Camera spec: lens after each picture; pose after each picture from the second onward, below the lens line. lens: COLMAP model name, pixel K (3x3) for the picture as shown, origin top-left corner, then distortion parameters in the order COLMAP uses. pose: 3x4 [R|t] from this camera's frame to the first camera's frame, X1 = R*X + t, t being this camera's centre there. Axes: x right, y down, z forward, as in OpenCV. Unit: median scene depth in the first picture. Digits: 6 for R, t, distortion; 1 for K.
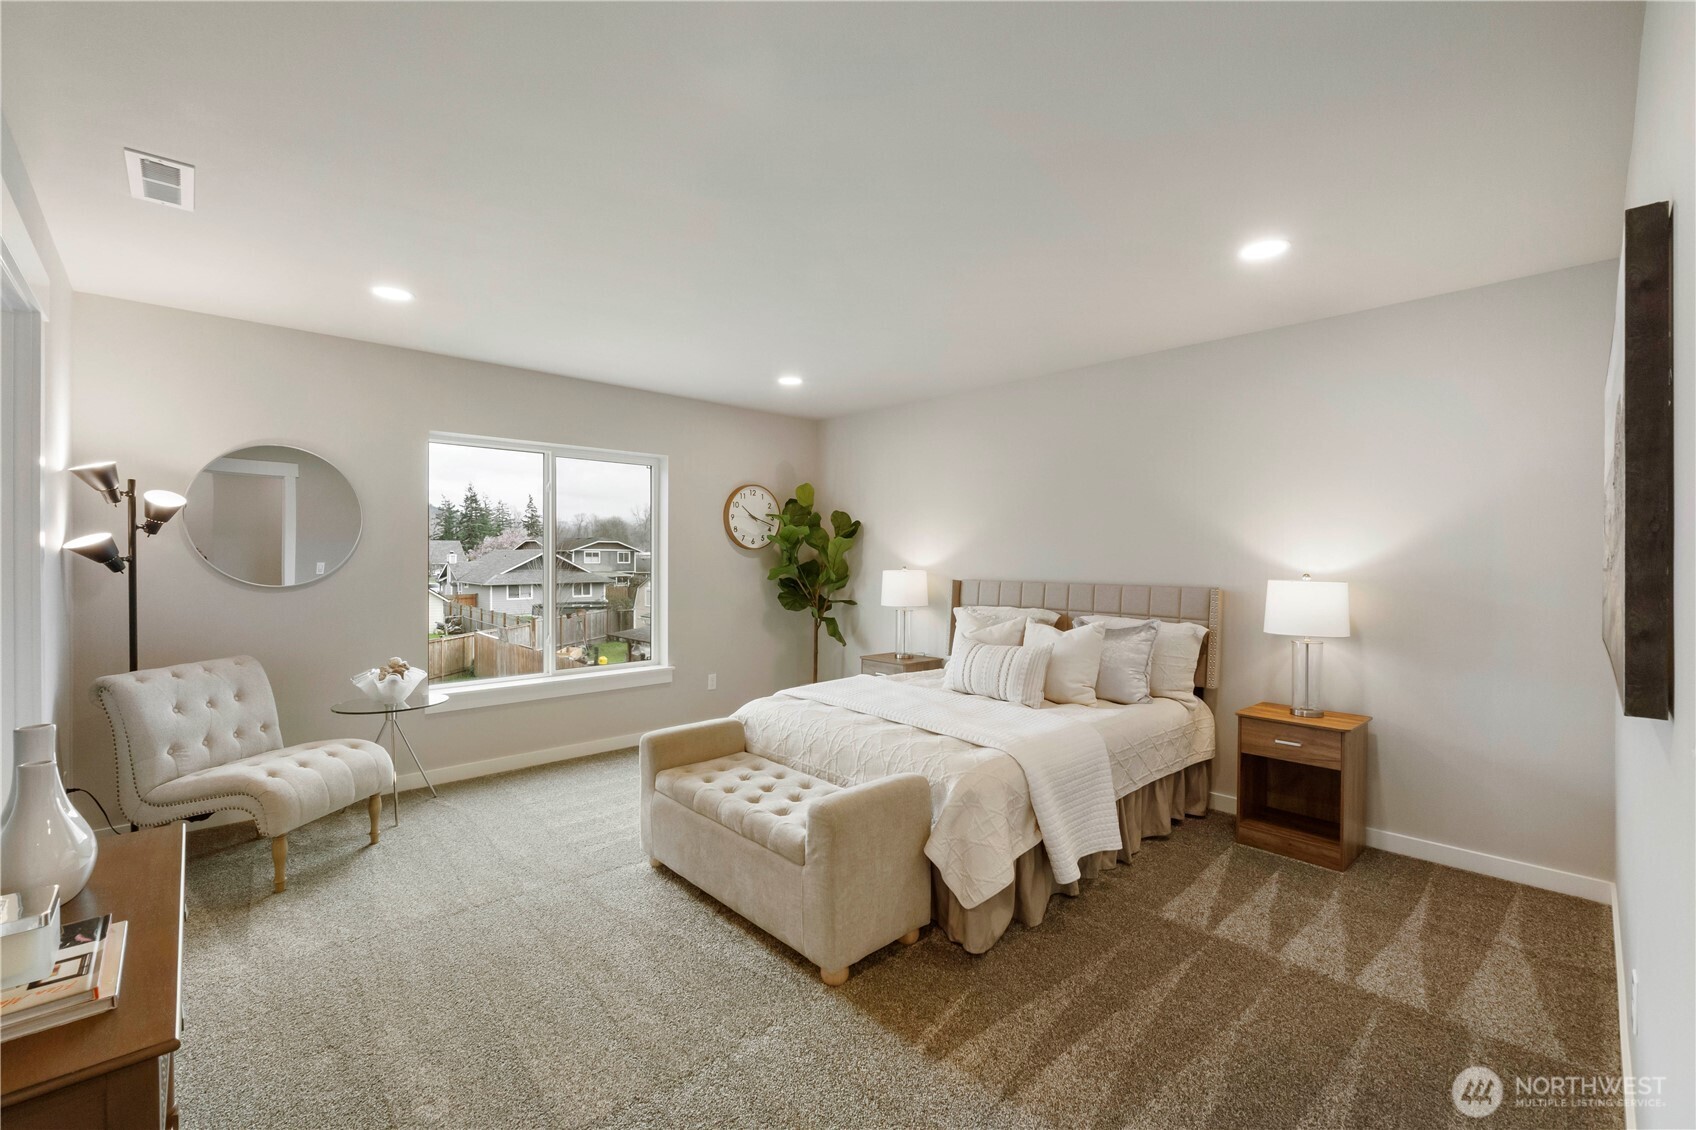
lens RADIAL K [[717.1, 0, 846.2], [0, 717.1, 557.4], [0, 0, 1]] dist [-0.001947, -0.000388]
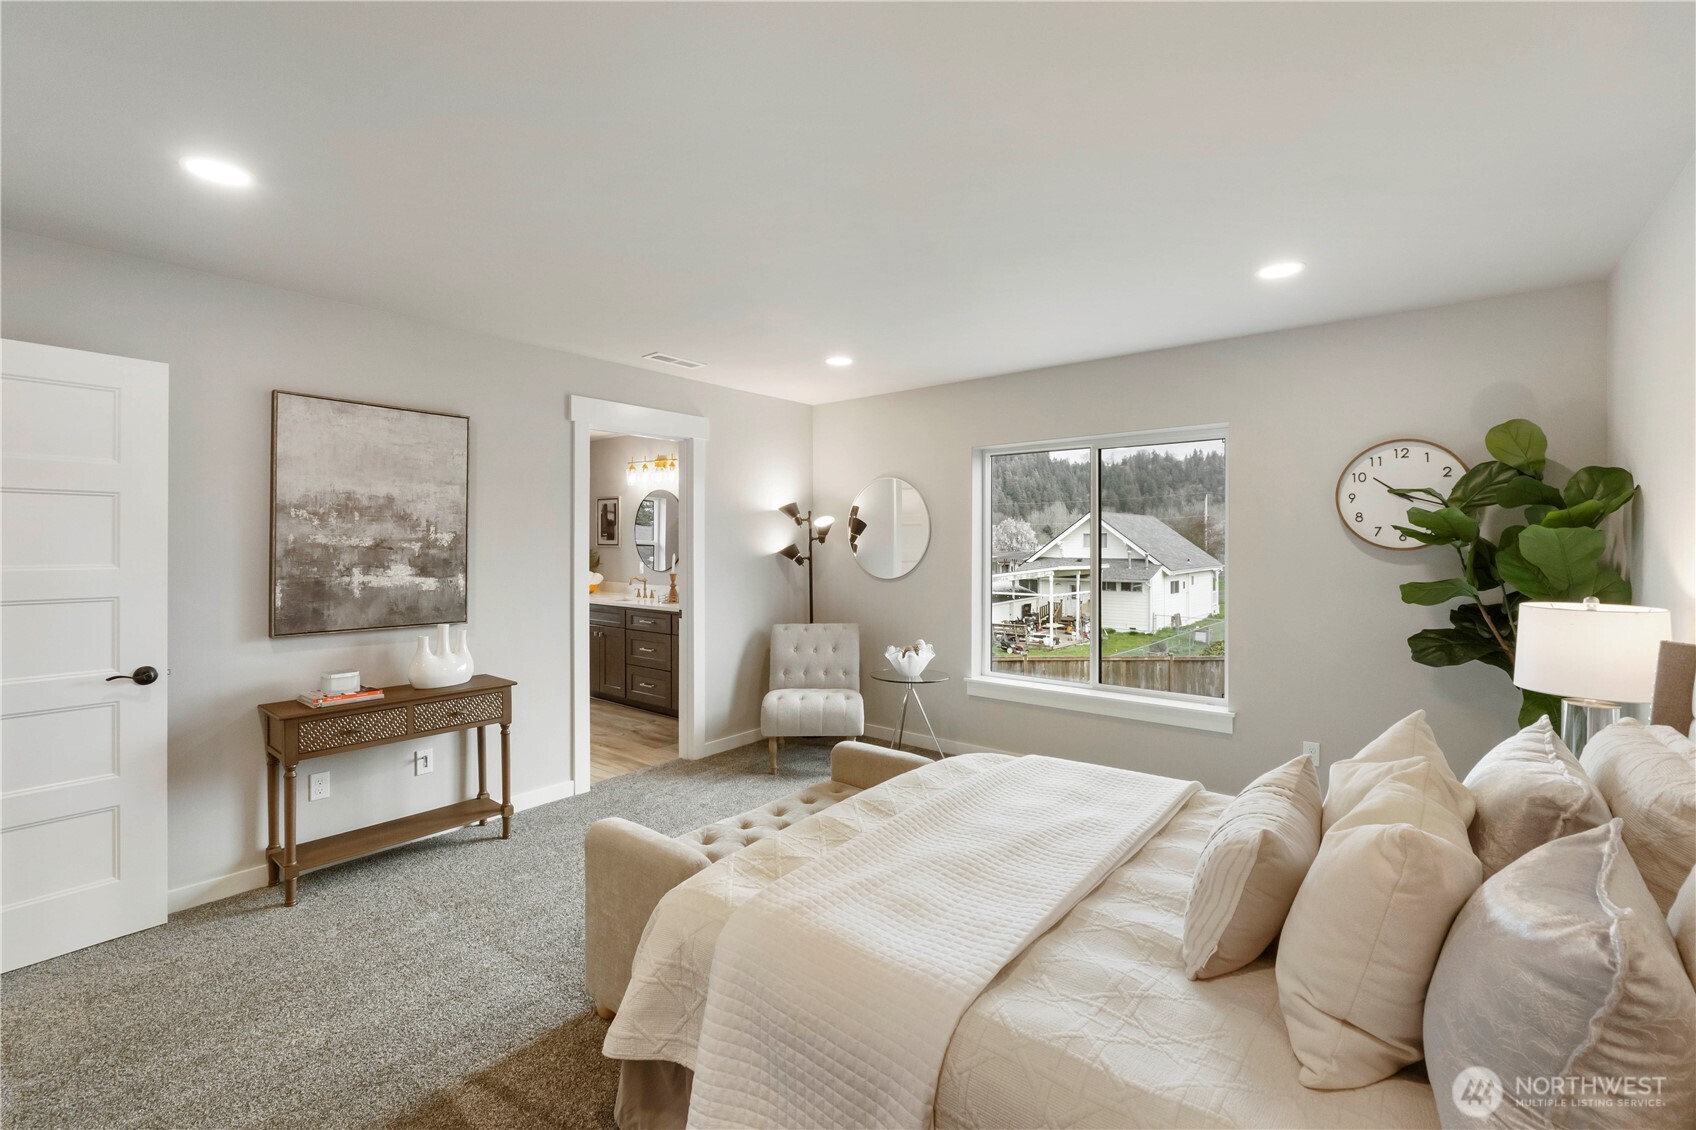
lens RADIAL K [[727.3, 0, 842.4], [0, 727.3, 538.9], [0, 0, 1]] dist [0.000423, -0.000008]
pose [[0.125558, -0.009523, -0.992041, 0.705871], [-0.000563, 0.999953, -0.009671, -0.025349], [0.992086, 0.001772, 0.125547, 0.837689]]
